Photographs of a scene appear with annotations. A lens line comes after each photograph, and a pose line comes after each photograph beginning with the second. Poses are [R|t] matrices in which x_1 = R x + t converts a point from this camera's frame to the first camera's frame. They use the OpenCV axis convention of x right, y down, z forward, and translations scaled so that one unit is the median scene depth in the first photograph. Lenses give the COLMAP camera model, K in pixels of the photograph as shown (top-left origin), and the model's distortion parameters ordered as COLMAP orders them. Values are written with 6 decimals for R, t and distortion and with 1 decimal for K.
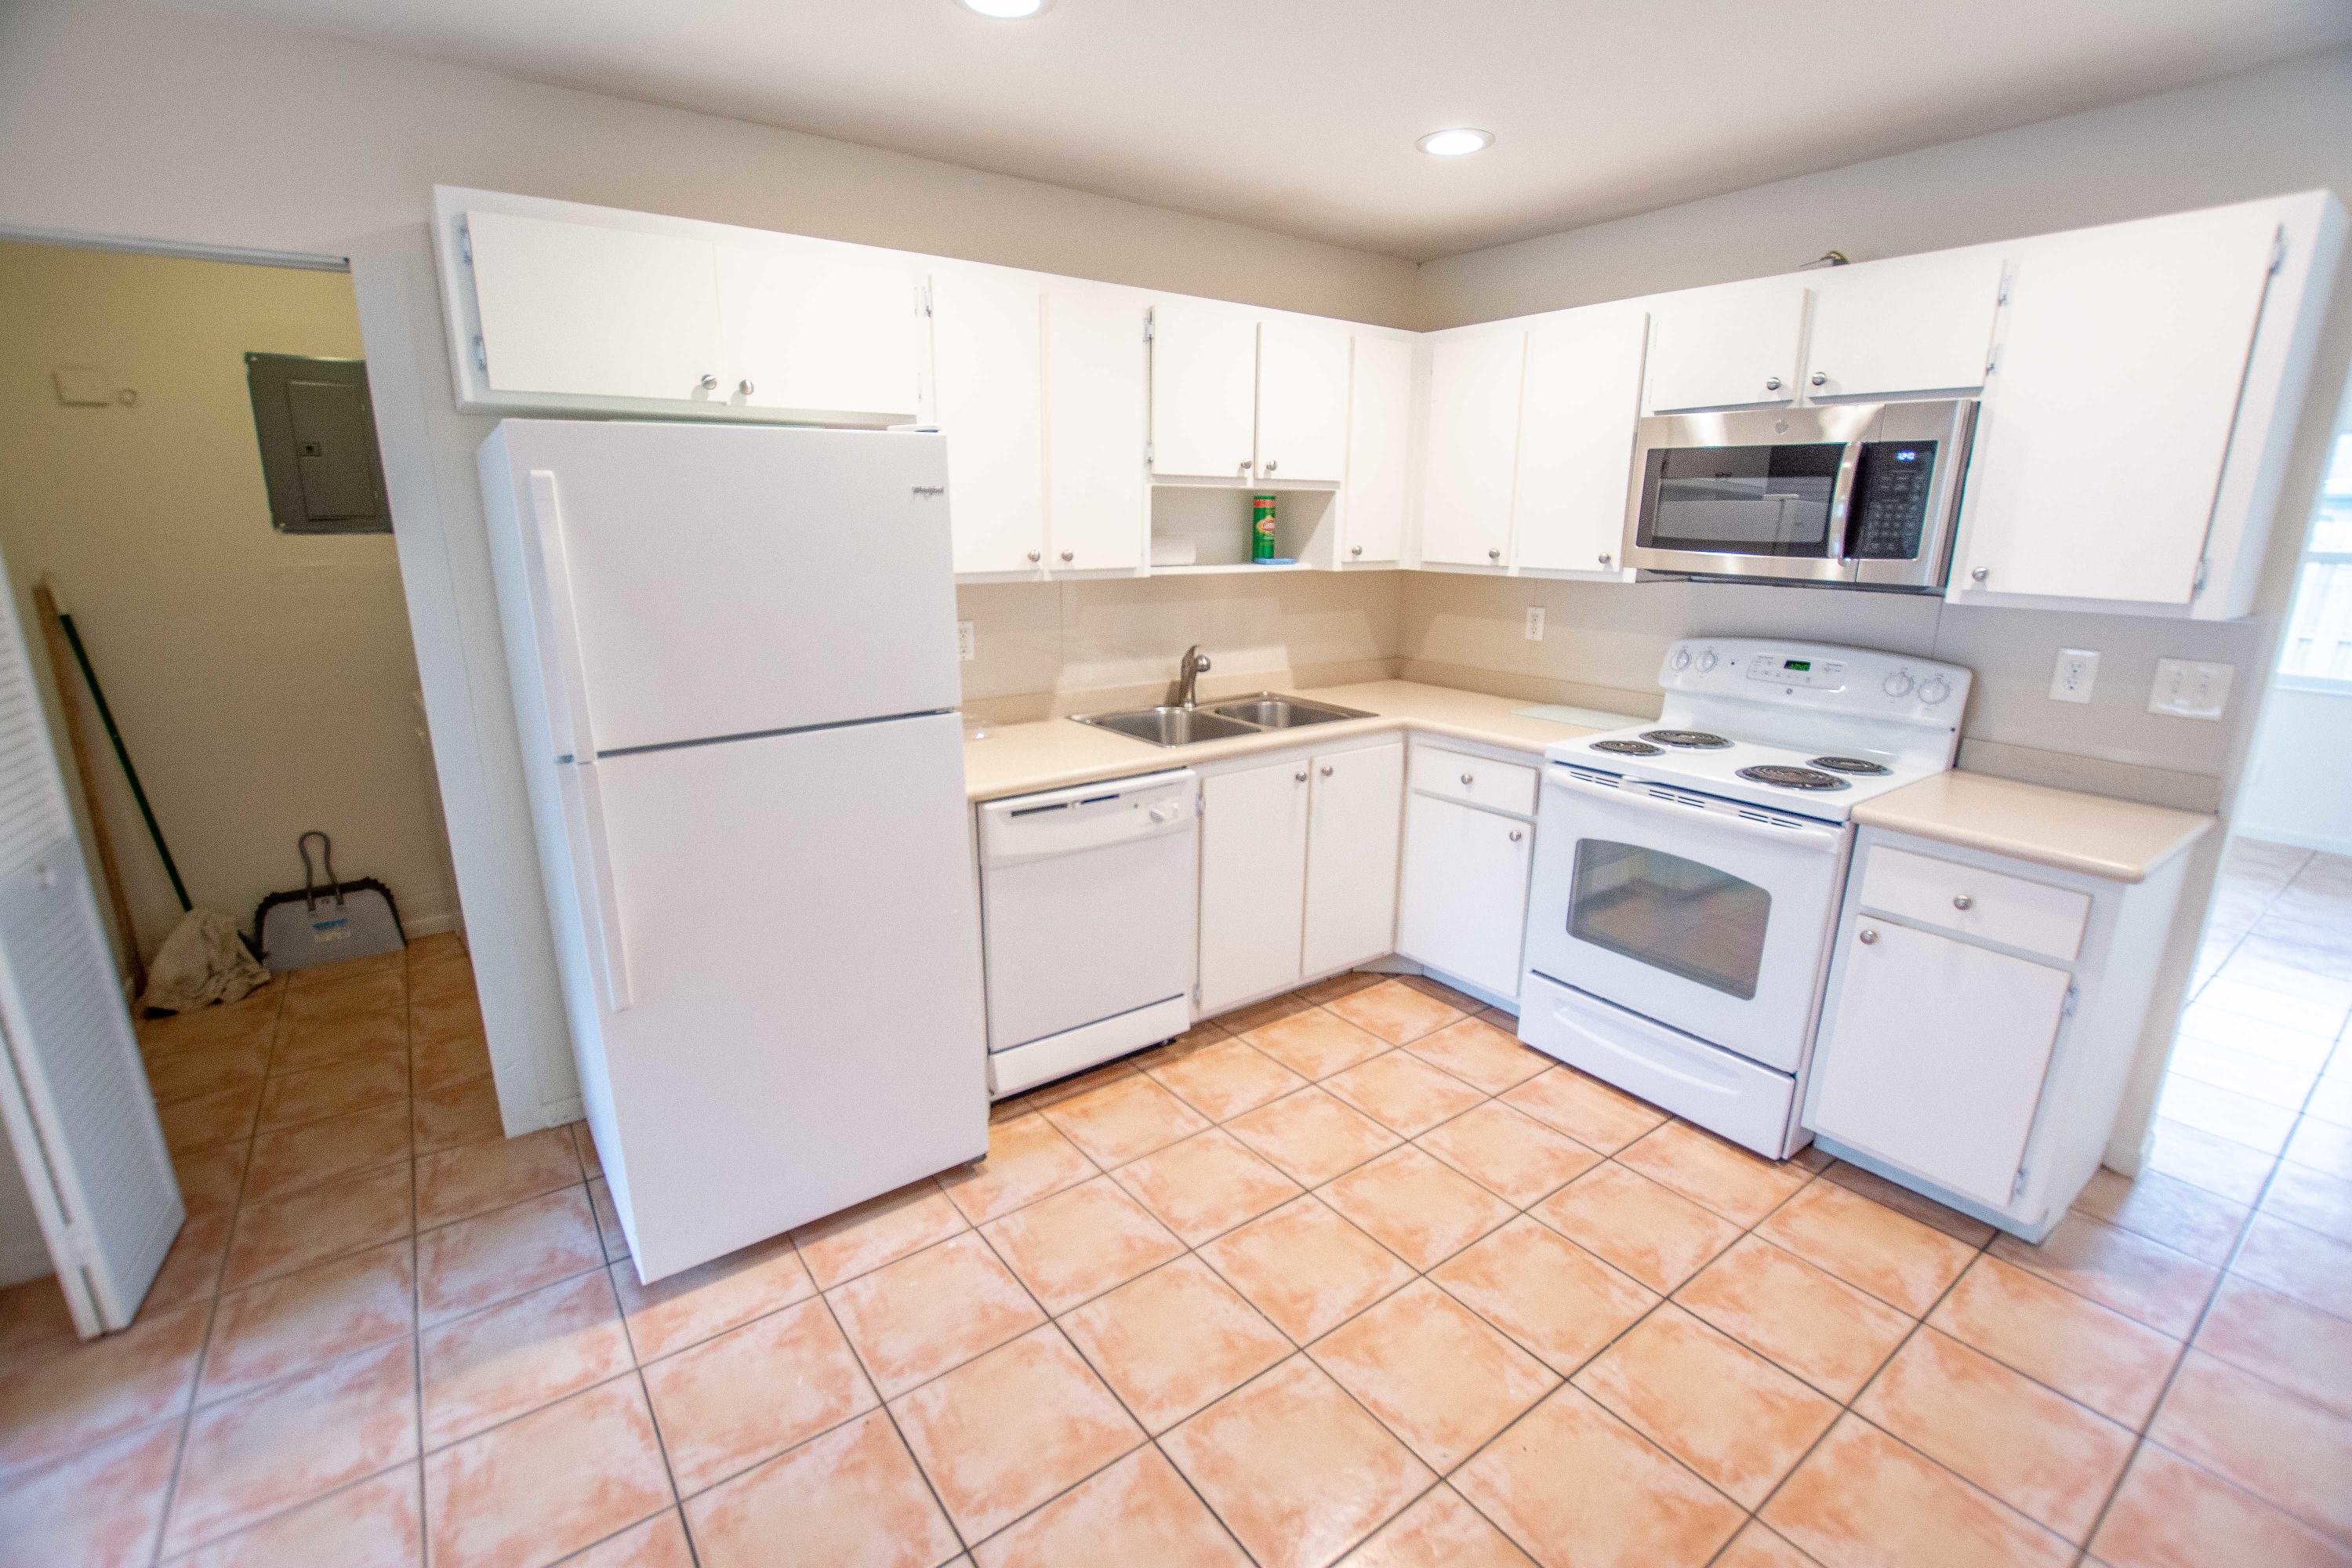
lens RADIAL K [[1024.0, 0, 1175.8], [0, 1024.0, 799.5], [0, 0, 1]] dist [-0.061912, 0.016756]
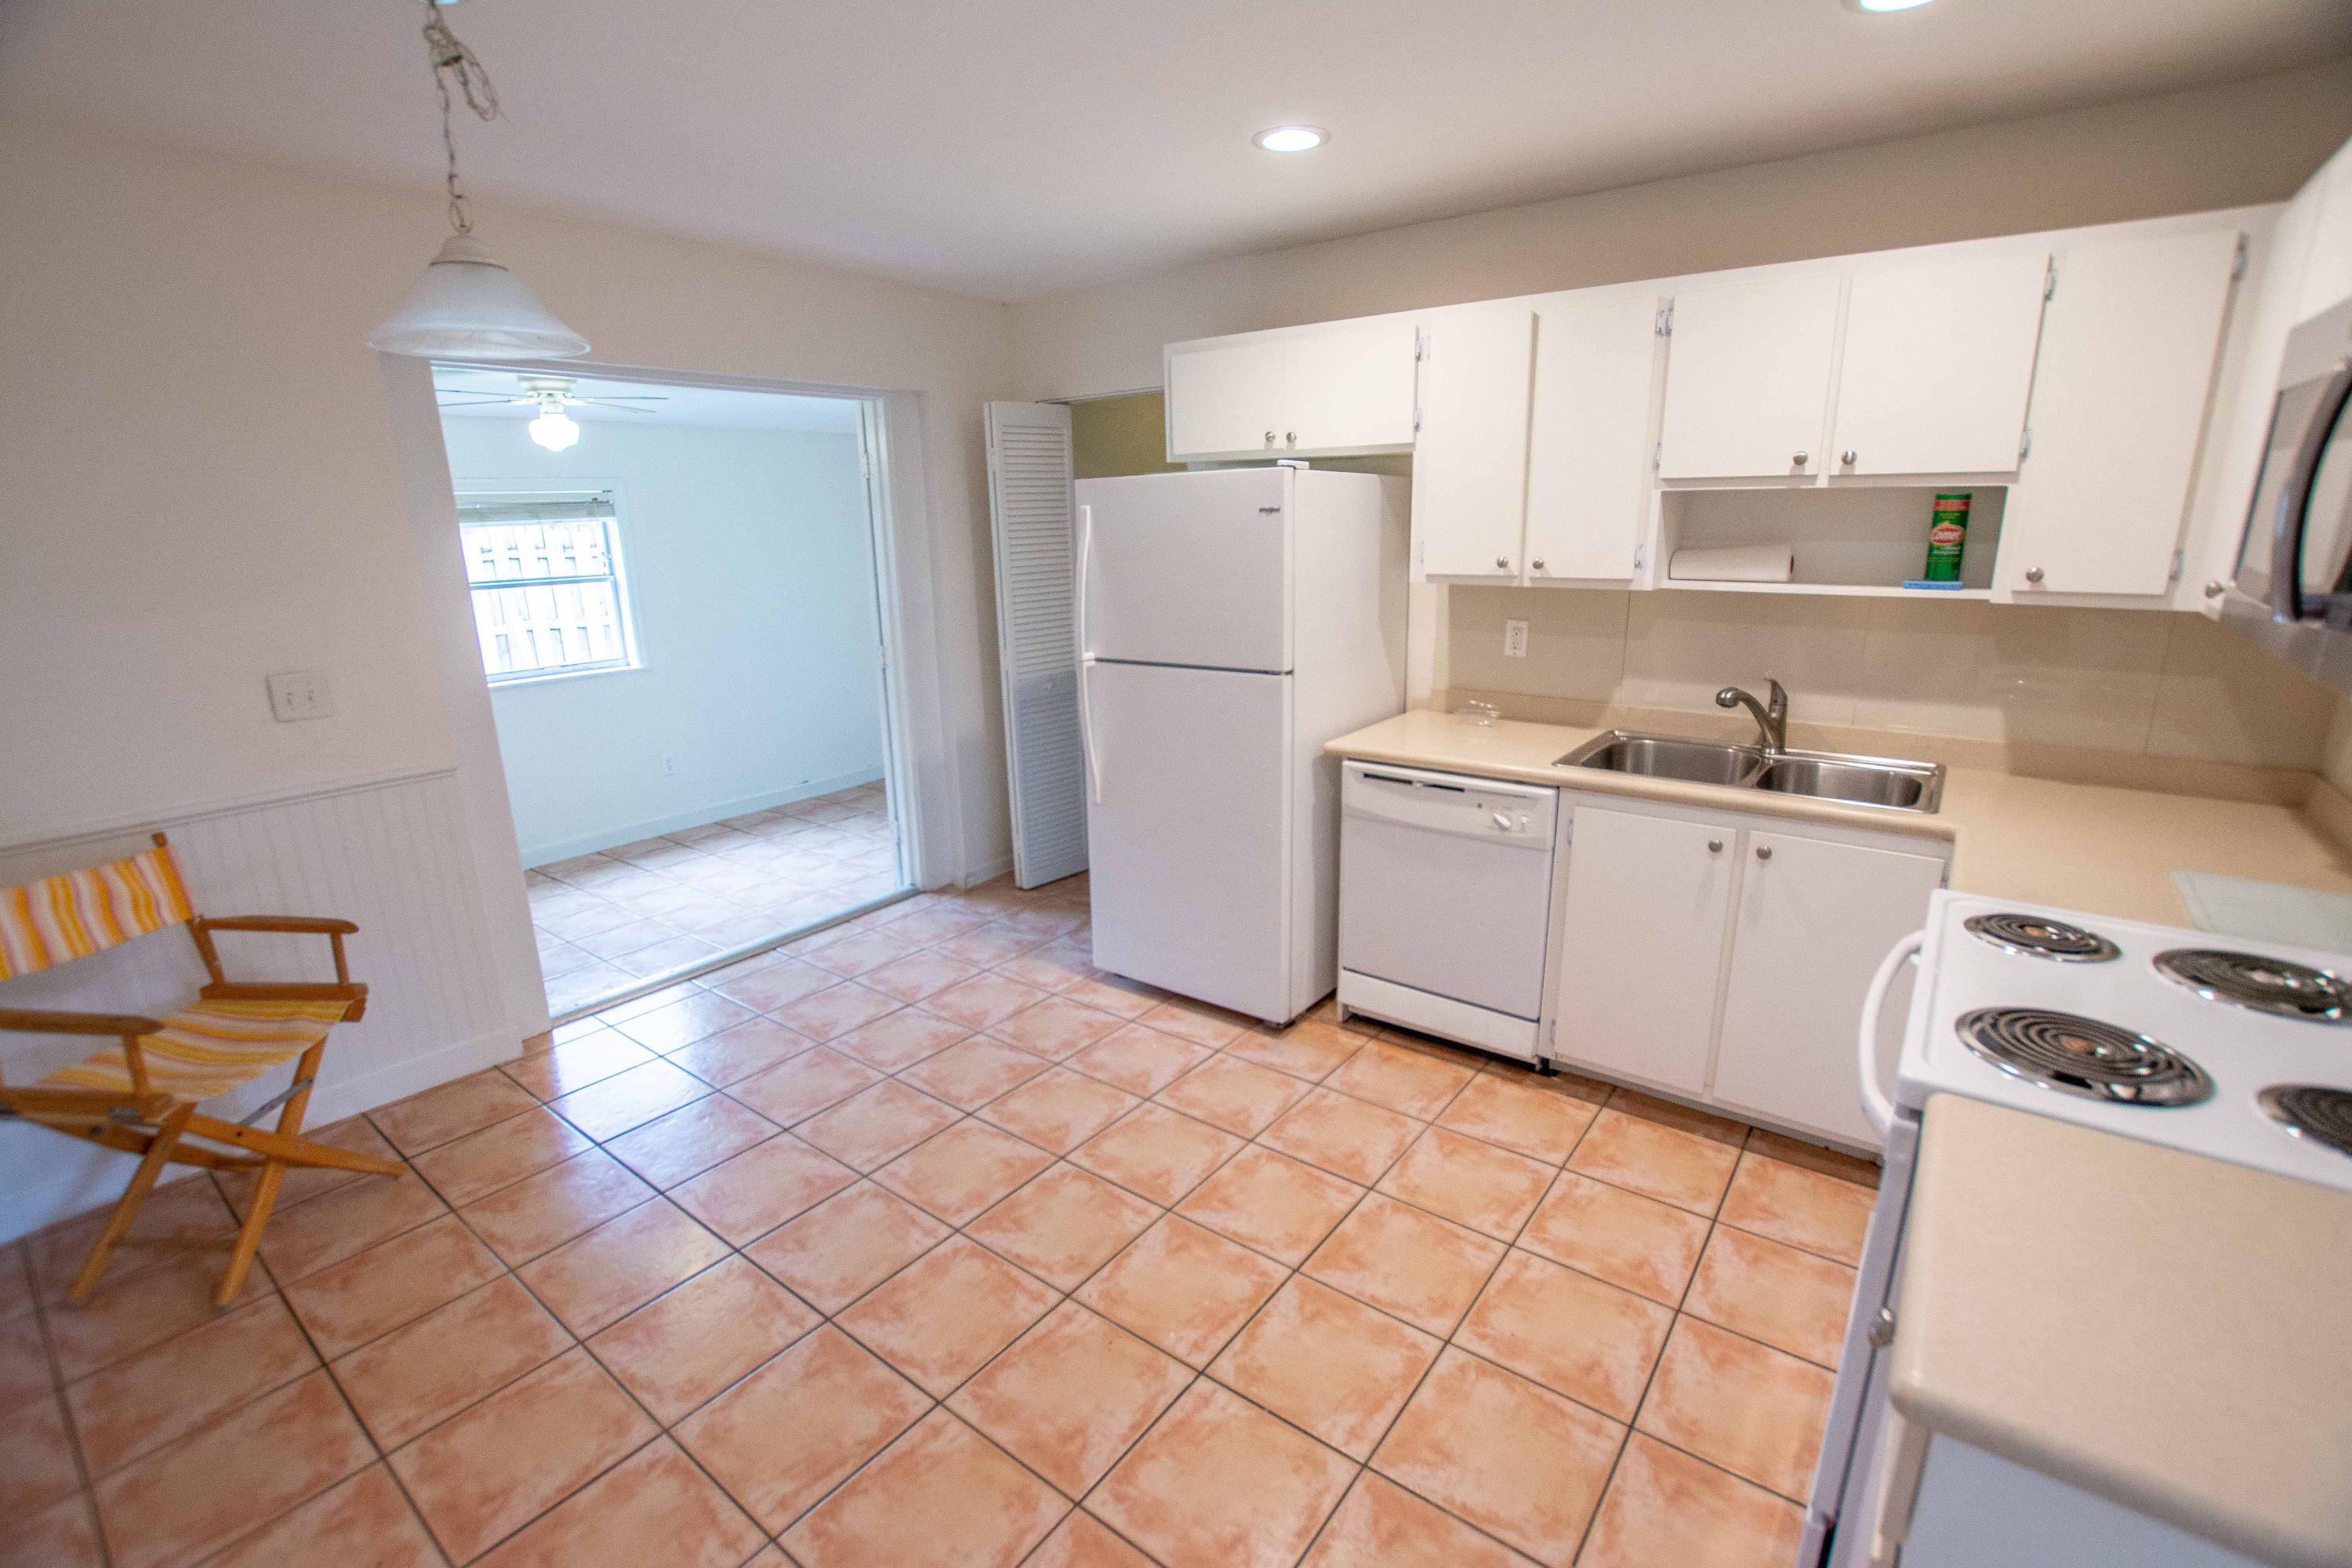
lens RADIAL K [[1042.1, 0, 1167.7], [0, 1042.1, 793.1], [0, 0, 1]] dist [-0.024551, -0.000635]
pose [[0.278781, 0.239268, -0.930071, 0.816468], [-0.237630, 0.955536, 0.174592, -0.110328], [0.930491, 0.172340, 0.323243, 0.345754]]
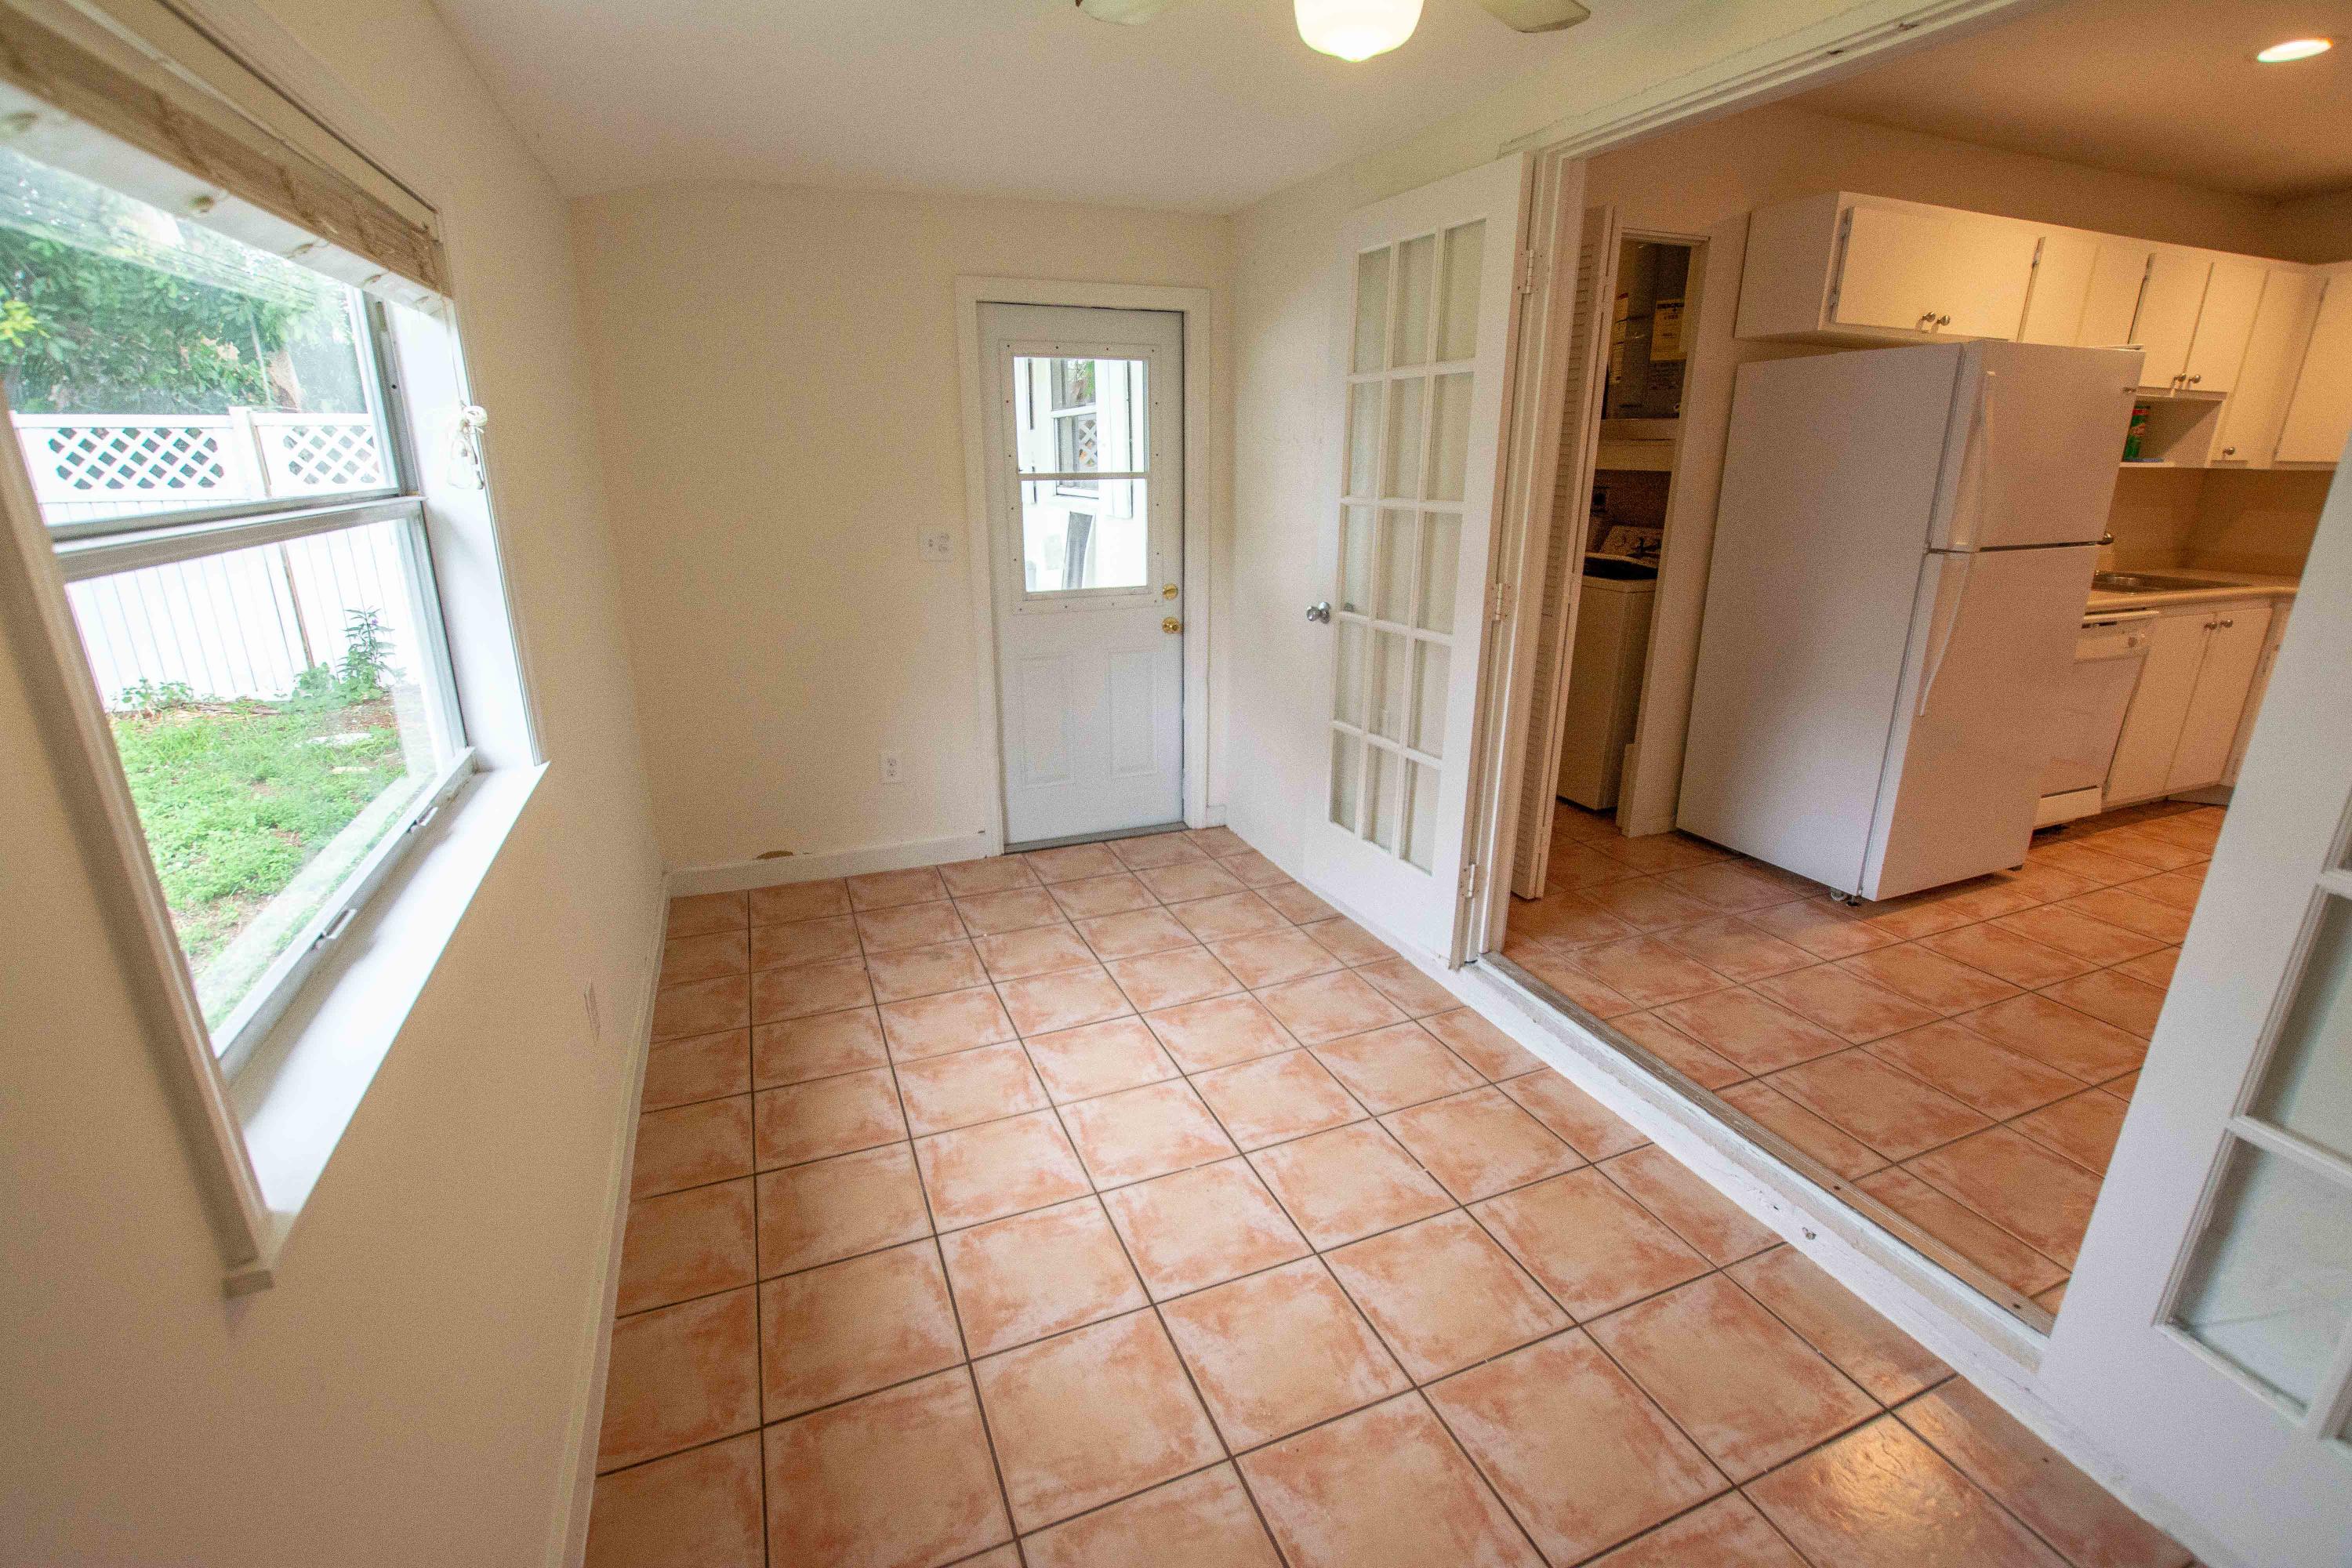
lens RADIAL K [[1042.1, 0, 1167.7], [0, 1042.1, 793.1], [0, 0, 1]] dist [-0.024551, -0.000635]
pose [[0.967970, 0.070058, -0.241092, -0.888813], [-0.060047, 0.997010, 0.048631, 0.220861], [0.243779, -0.032597, 0.969283, -0.601381]]
